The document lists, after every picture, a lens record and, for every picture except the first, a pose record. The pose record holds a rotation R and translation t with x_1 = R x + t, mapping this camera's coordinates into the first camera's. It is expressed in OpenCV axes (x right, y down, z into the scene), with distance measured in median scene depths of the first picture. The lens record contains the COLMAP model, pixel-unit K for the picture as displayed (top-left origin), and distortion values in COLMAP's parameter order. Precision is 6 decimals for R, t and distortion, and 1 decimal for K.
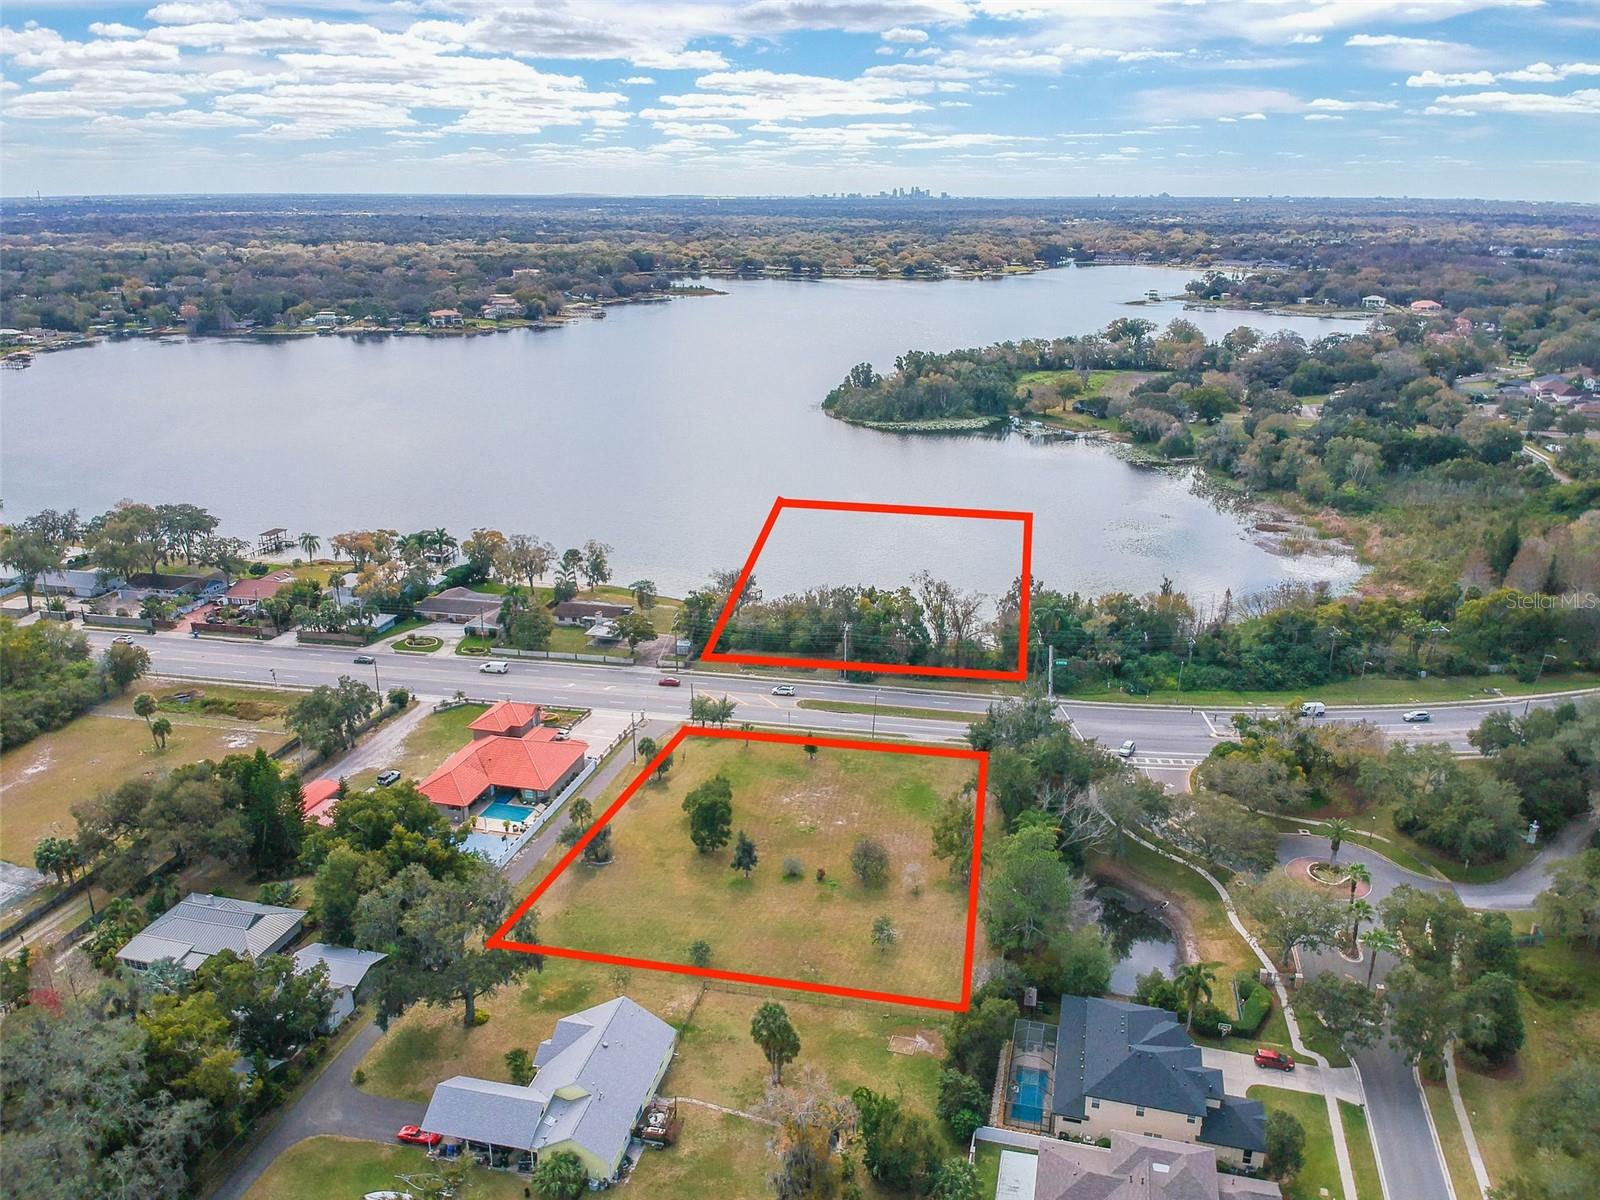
lens RADIAL K [[1182.8, 0, 809.4], [0, 1182.8, 586.9], [0, 0, 1]] dist [0.073868, -0.129688]
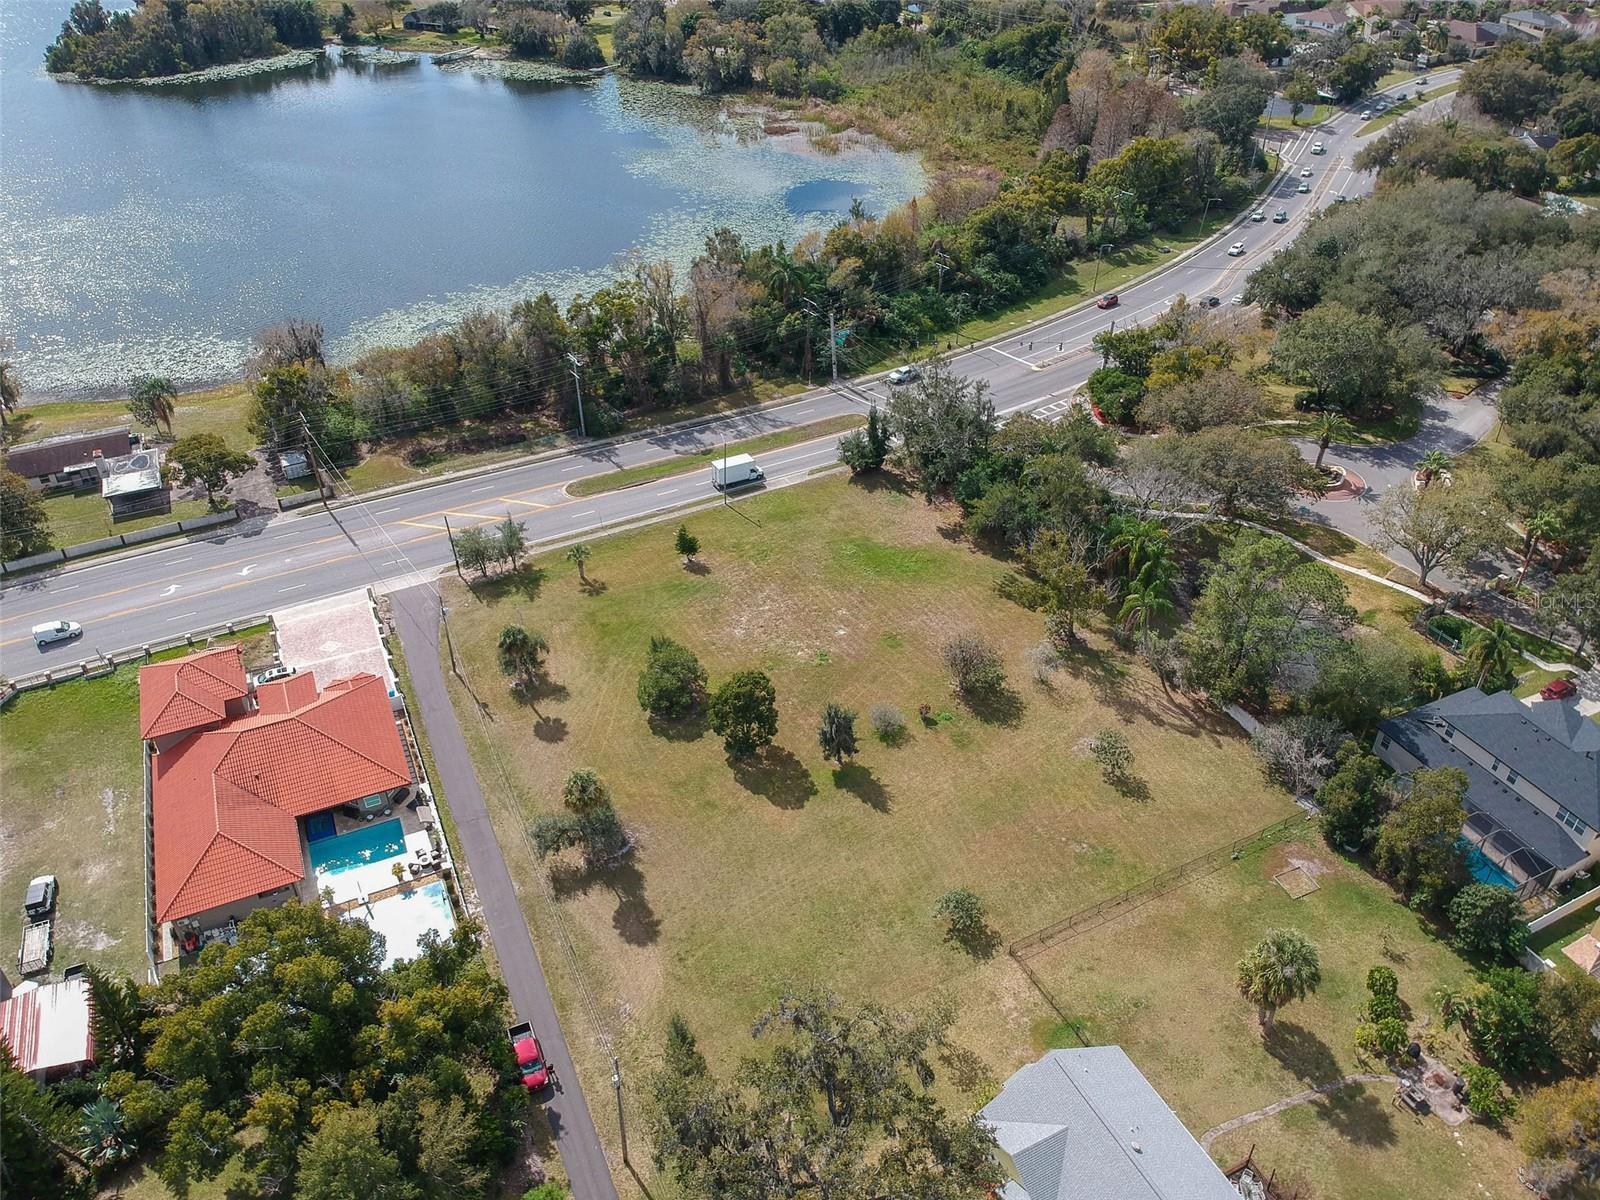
lens RADIAL K [[1182.8, 0, 809.6], [0, 1182.8, 588.1], [0, 0, 1]] dist [0.073868, -0.129688]
pose [[0.769128, -0.364222, 0.525151, -0.268712], [0.203066, 0.918404, 0.339557, -0.049463], [-0.605975, -0.154523, 0.780331, 0.372382]]
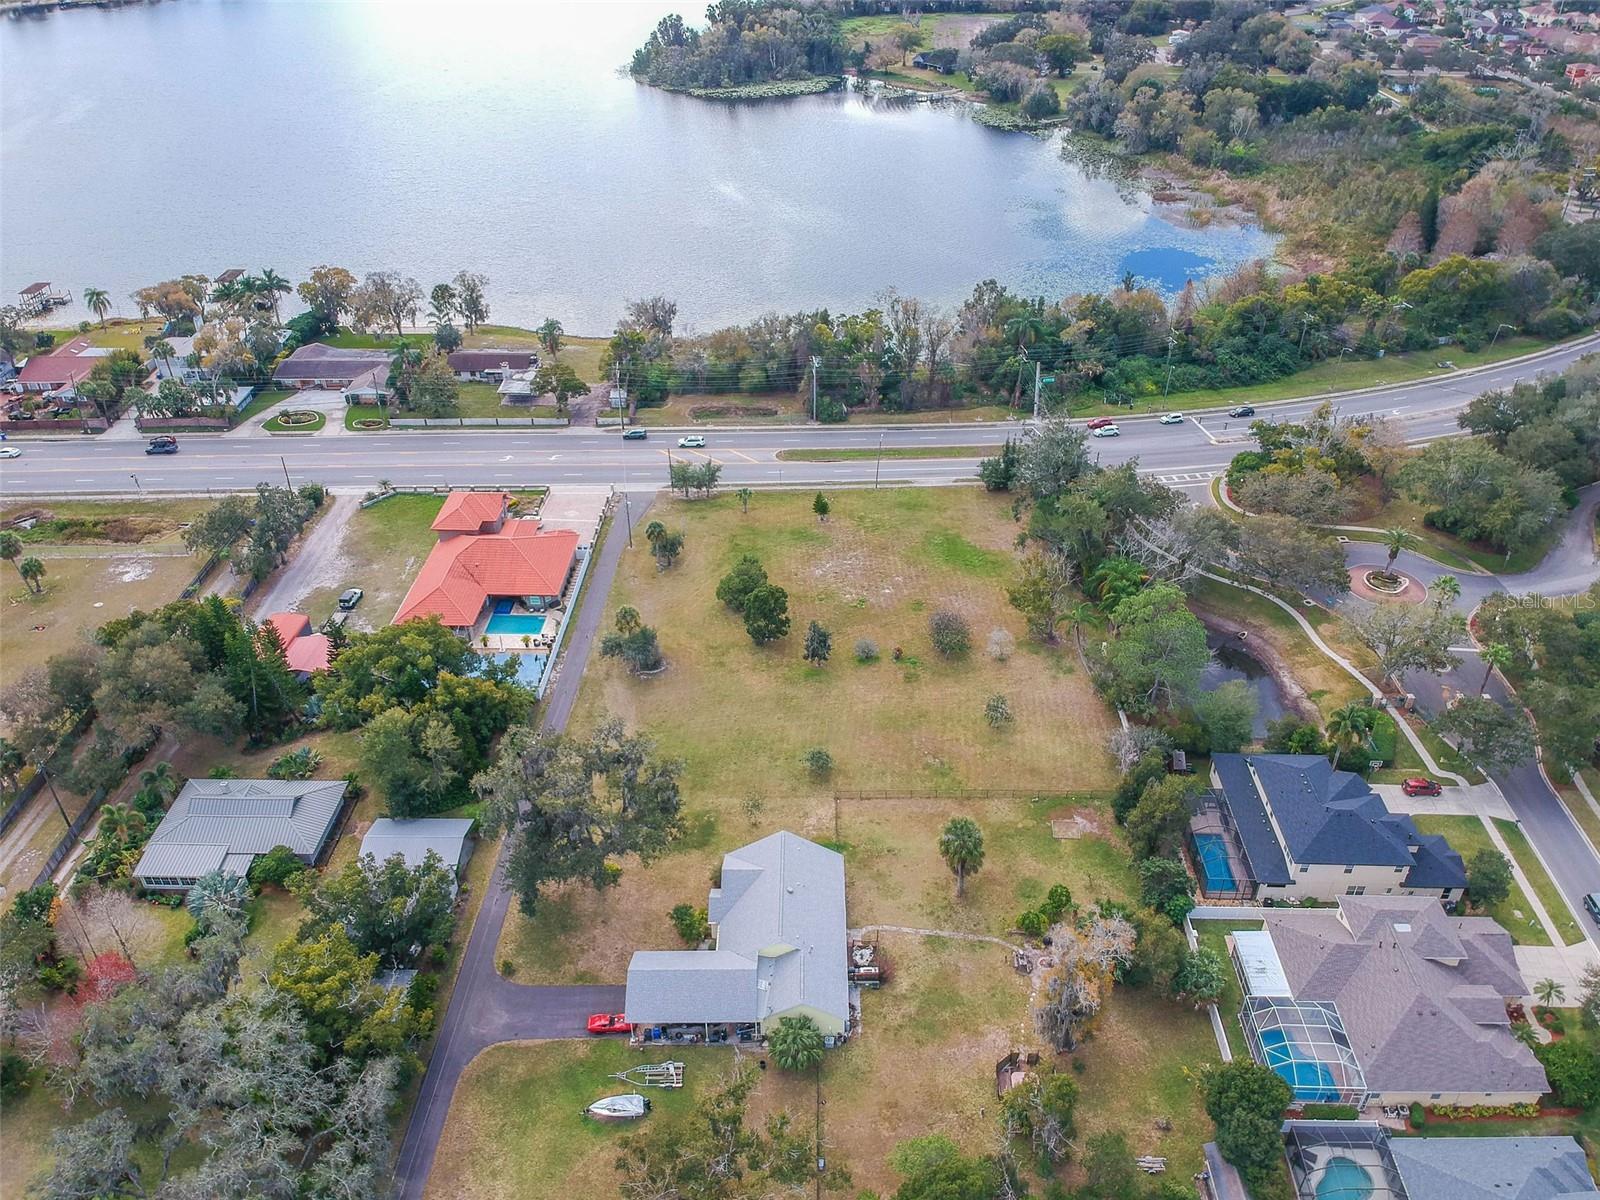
lens RADIAL K [[1182.8, 0, 809.7], [0, 1182.8, 608.7], [0, 0, 1]] dist [0.073868, -0.129688]
pose [[0.974782, -0.129615, 0.181657, -0.159501], [0.073466, 0.955044, 0.287217, -0.044624], [-0.210718, -0.266628, 0.940482, 0.109339]]
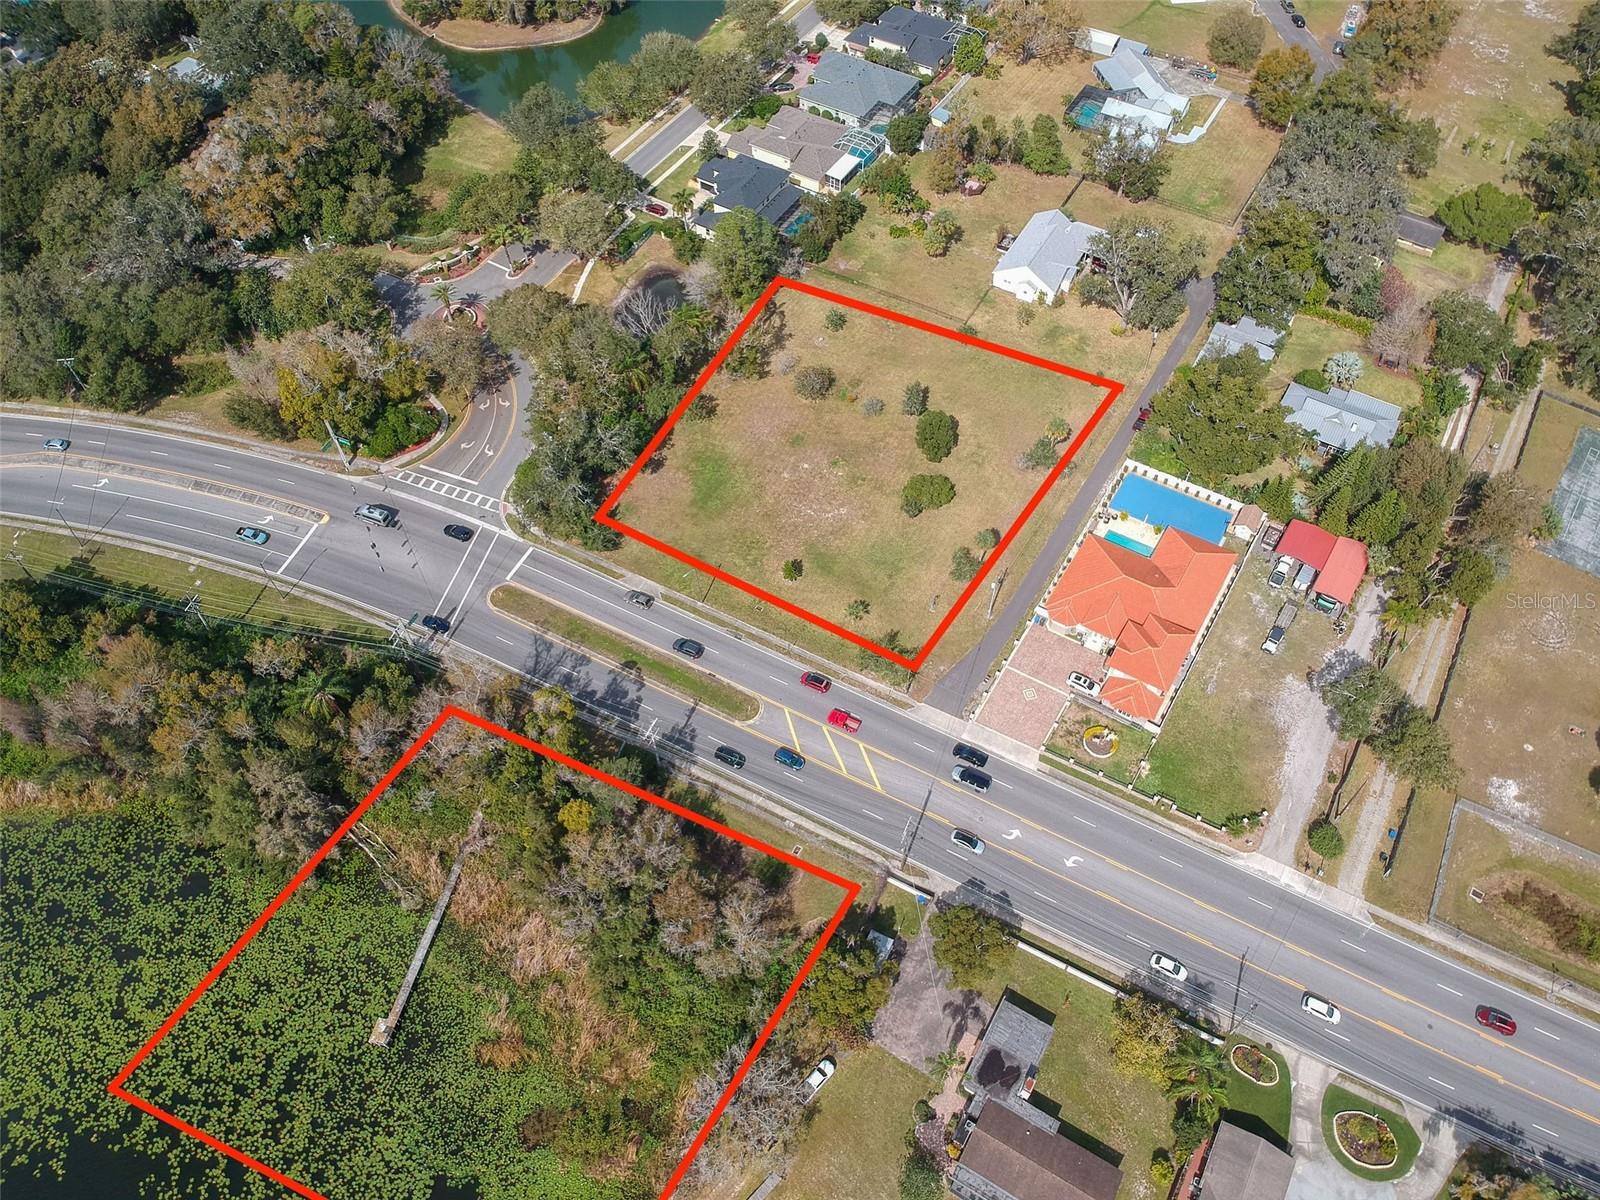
lens RADIAL K [[1182.8, 0, 813.2], [0, 1182.8, 583.9], [0, 0, 1]] dist [0.073868, -0.129688]
pose [[-0.957759, -0.233877, 0.167330, -0.140901], [0.085410, 0.324273, 0.942100, -0.588467], [-0.274596, 0.916596, -0.290600, 1.095707]]
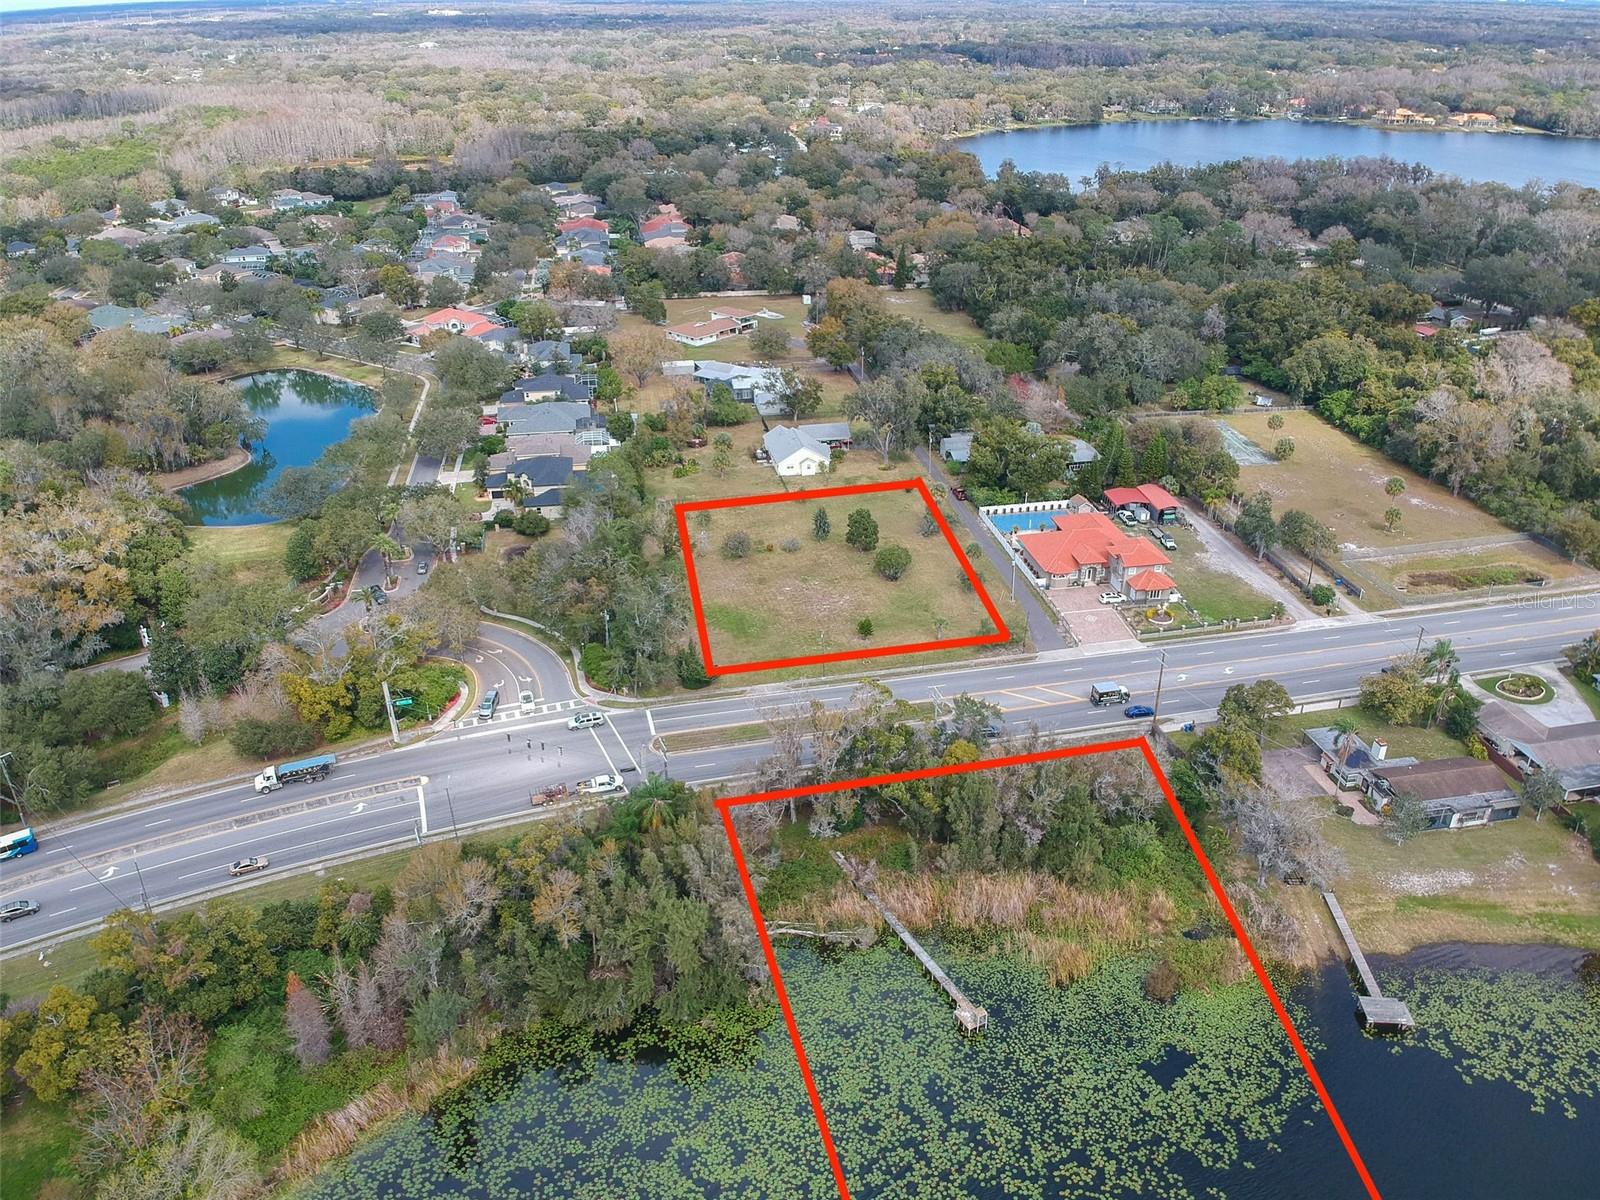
lens RADIAL K [[1182.8, 0, 814.8], [0, 1182.8, 598.6], [0, 0, 1]] dist [0.073868, -0.129688]
pose [[-0.910069, 0.187122, -0.369811, 0.341385], [-0.131588, 0.715658, 0.685944, -0.468410], [0.393013, 0.672919, -0.626675, 1.369947]]
